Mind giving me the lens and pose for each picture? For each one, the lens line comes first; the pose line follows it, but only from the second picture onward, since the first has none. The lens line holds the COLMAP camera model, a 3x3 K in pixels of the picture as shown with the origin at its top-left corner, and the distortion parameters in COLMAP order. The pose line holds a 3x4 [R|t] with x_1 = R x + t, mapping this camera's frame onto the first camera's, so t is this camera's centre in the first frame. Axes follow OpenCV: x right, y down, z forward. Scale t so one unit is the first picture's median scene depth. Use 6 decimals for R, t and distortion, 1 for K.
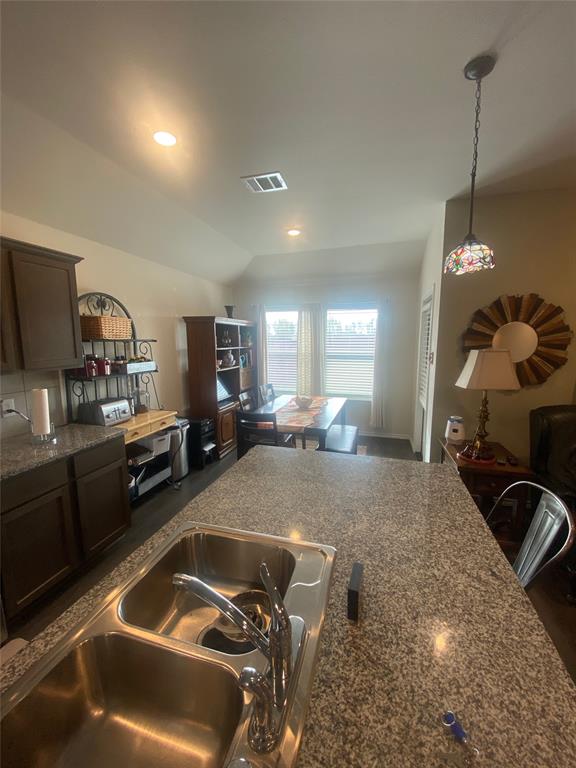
lens RADIAL K [[312.7, 0, 286.2], [0, 312.7, 382.0], [0, 0, 1]] dist [-0.008603, -0.000934]
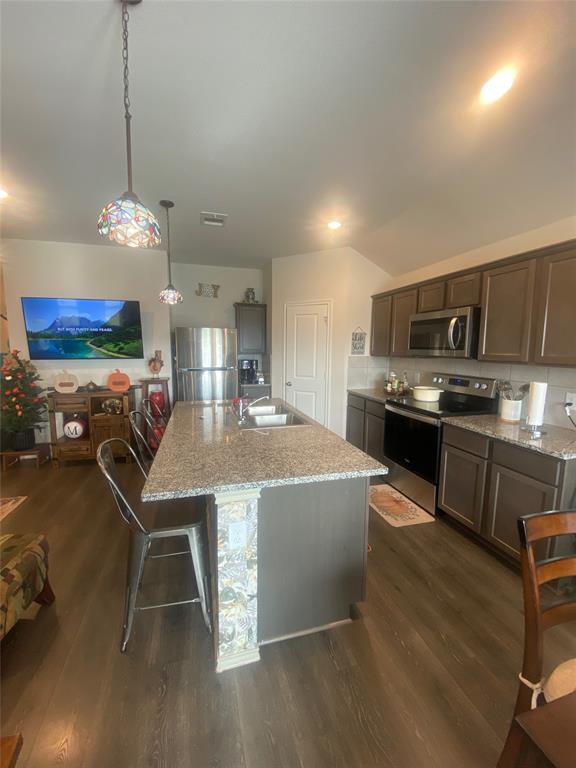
lens RADIAL K [[312.7, 0, 288.0], [0, 312.7, 382.4], [0, 0, 1]] dist [-0.008603, -0.000934]
pose [[-0.848513, 0.061034, -0.525643, 0.667296], [-0.078362, 0.967882, 0.238880, -0.225483], [0.523341, 0.243883, -0.816478, 1.892382]]
